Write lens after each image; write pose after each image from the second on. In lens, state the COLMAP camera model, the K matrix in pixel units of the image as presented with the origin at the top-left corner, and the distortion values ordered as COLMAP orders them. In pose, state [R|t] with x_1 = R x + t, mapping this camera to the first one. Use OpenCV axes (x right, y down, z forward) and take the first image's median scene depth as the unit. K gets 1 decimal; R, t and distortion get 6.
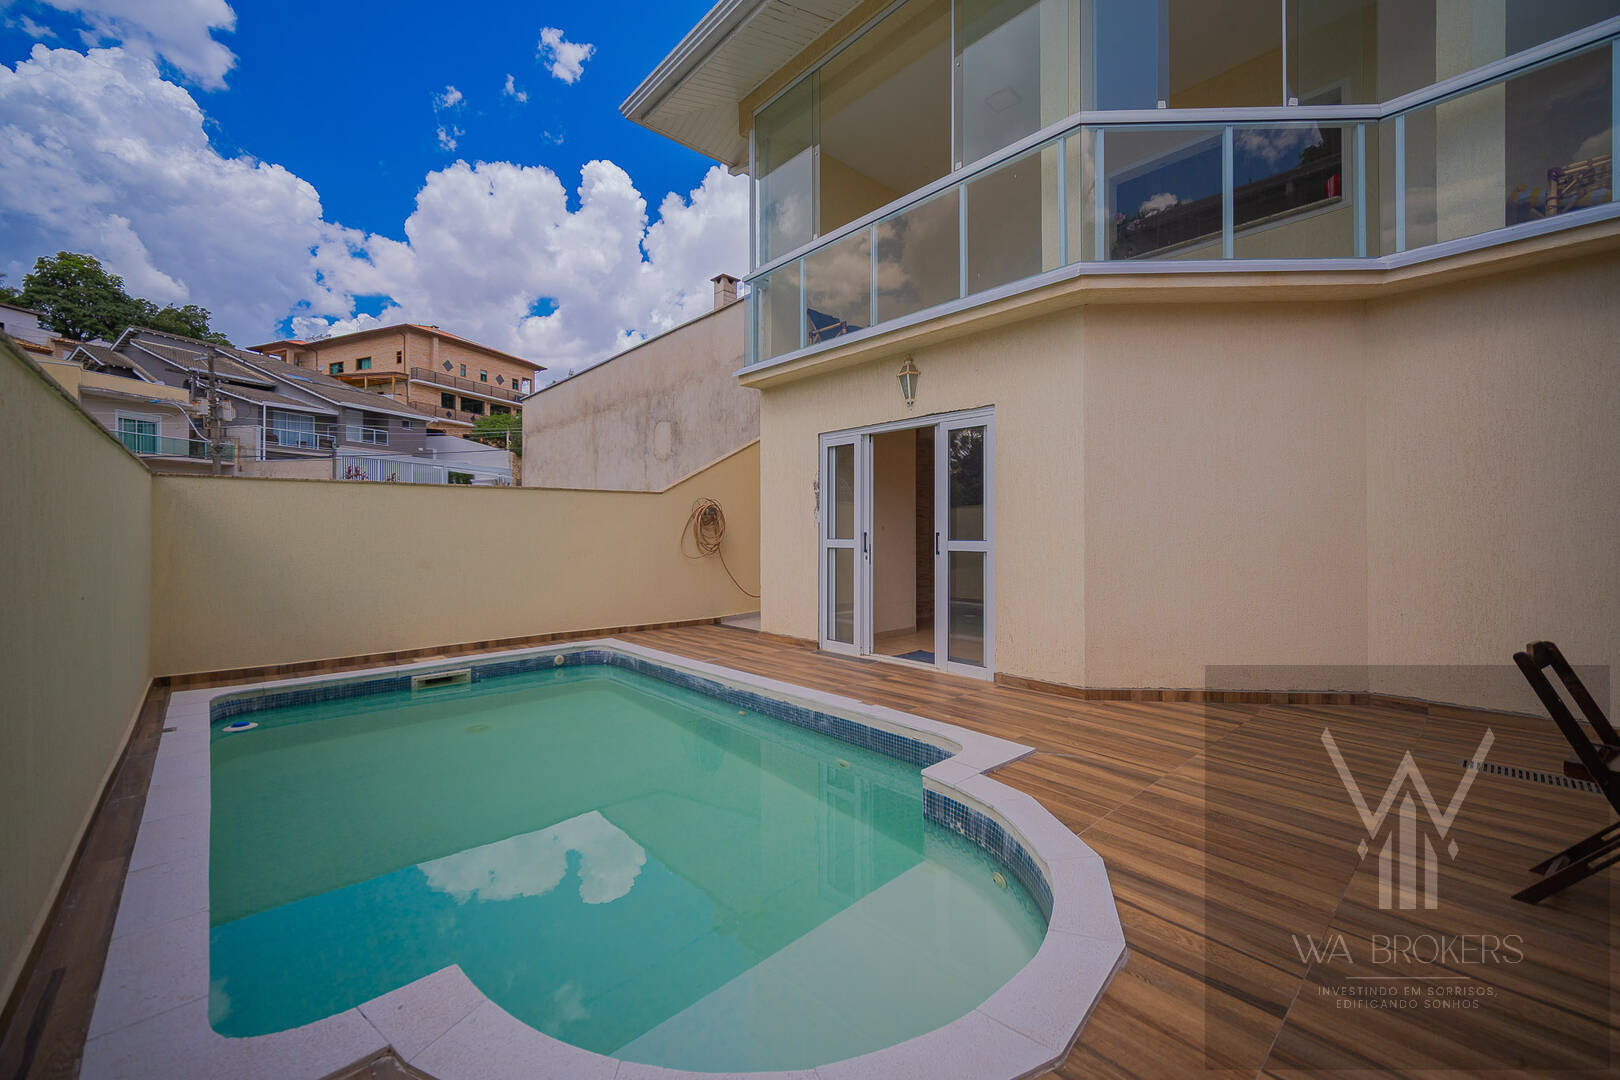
lens RADIAL K [[651.2, 0, 842.3], [0, 651.2, 530.8], [0, 0, 1]] dist [-0.000745, -0.001193]
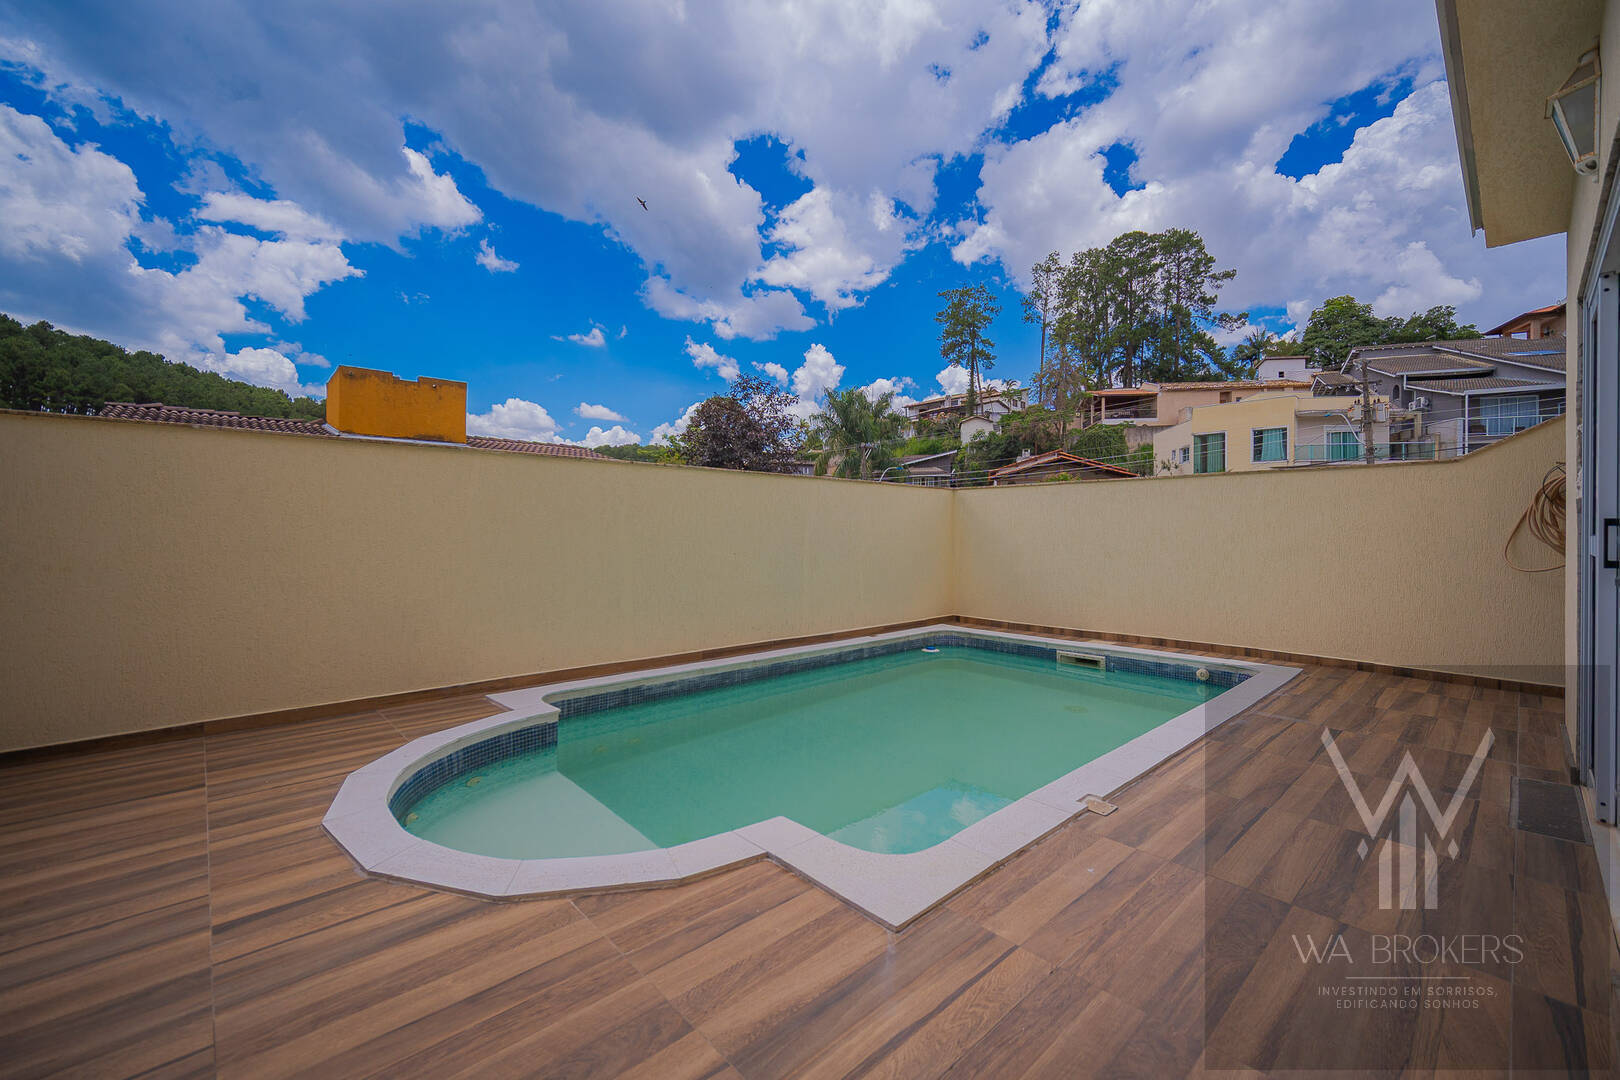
lens RADIAL K [[651.2, 0, 800.2], [0, 651.2, 526.2], [0, 0, 1]] dist [-0.000745, -0.001193]
pose [[-0.016275, -0.002802, -0.999864, 0.423844], [-0.003697, 0.999989, -0.002742, 0.008321], [0.999861, 0.003652, -0.016285, 0.481122]]
